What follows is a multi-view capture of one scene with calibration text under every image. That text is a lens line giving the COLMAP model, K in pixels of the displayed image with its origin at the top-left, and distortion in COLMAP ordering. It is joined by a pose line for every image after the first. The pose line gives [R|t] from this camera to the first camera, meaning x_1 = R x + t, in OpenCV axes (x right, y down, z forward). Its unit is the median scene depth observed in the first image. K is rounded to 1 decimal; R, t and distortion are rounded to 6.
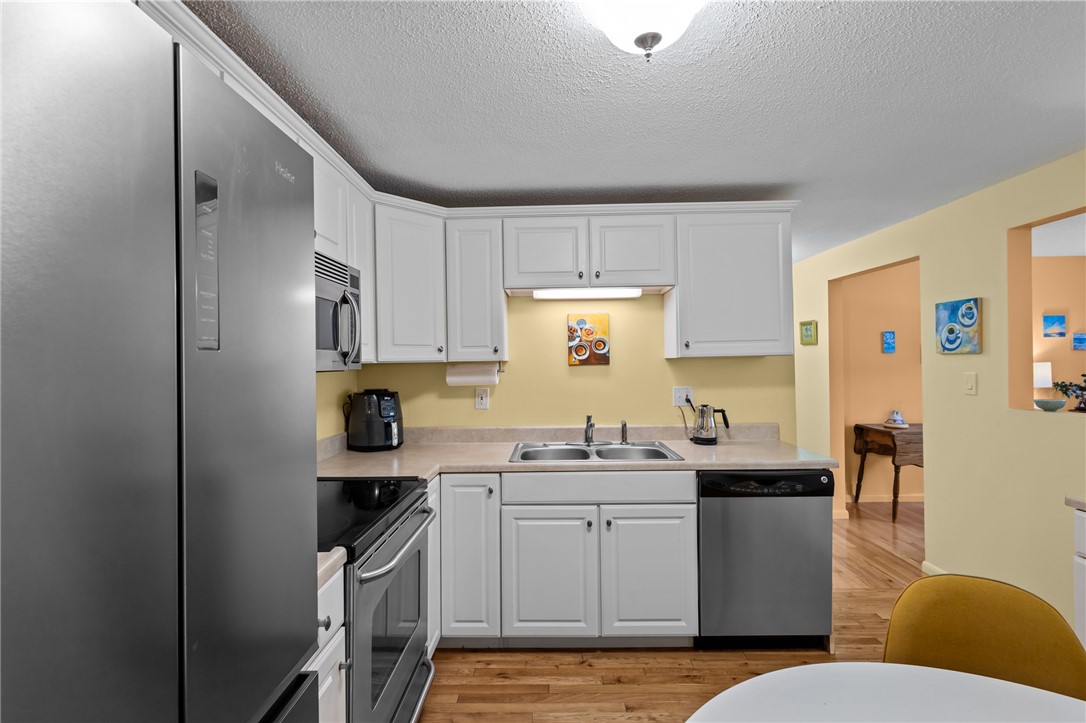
lens RADIAL K [[501.5, 0, 523.5], [0, 501.5, 361.7], [0, 0, 1]] dist [0.009299, -0.003113]
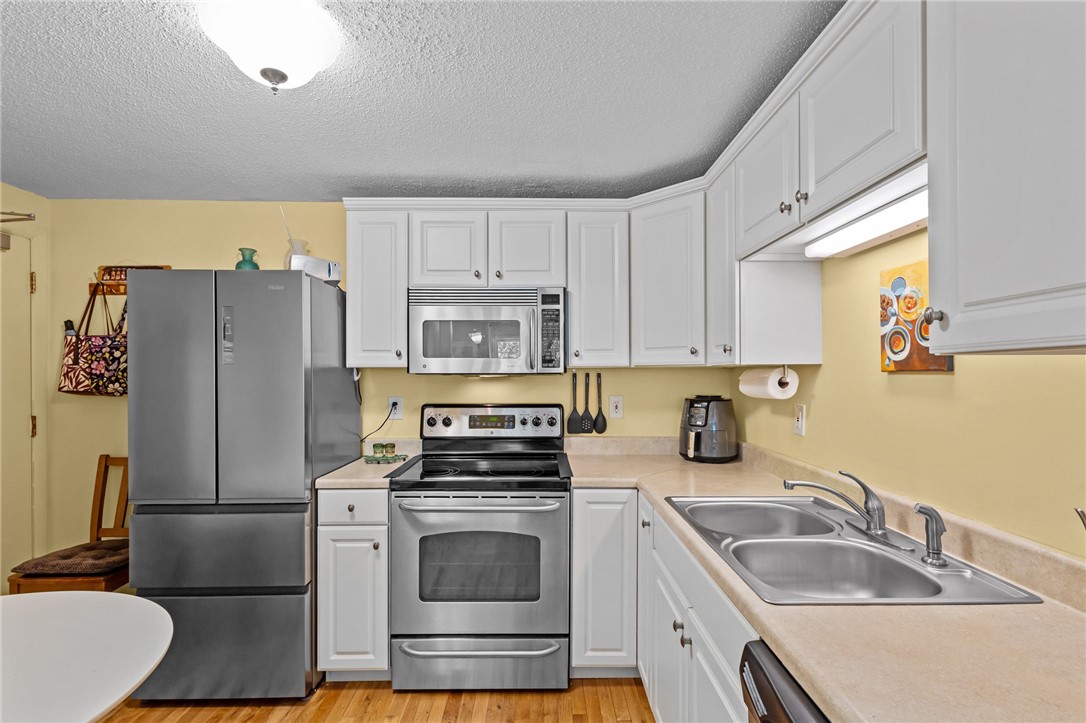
lens RADIAL K [[501.5, 0, 545.7], [0, 501.5, 375.4], [0, 0, 1]] dist [0.009299, -0.003113]
pose [[0.035252, 0.019835, -0.999182, 0.612487], [0.003239, 0.999796, 0.019961, -0.001384], [0.999373, -0.003940, 0.035180, 0.664639]]
